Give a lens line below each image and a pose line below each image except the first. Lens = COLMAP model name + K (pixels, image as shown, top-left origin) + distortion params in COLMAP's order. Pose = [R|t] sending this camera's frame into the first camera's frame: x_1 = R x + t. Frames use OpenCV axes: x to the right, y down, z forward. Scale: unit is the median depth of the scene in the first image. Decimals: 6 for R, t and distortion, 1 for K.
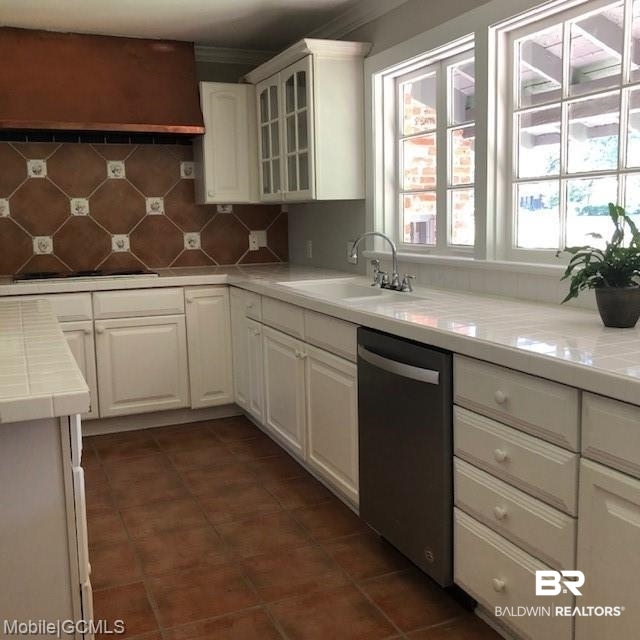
lens RADIAL K [[703.6, 0, 321.8], [0, 703.6, 322.6], [0, 0, 1]] dist [0.023591, -0.014560]
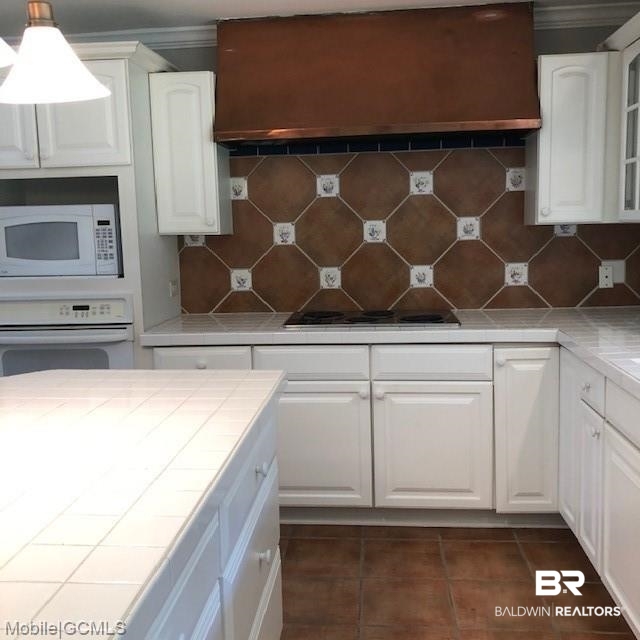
lens RADIAL K [[703.6, 0, 321.8], [0, 703.6, 322.6], [0, 0, 1]] dist [0.023591, -0.014560]
pose [[0.881953, 0.054543, -0.468171, -0.015058], [-0.060674, 0.998156, 0.001987, -0.057509], [0.467416, 0.026654, 0.883635, 0.264346]]
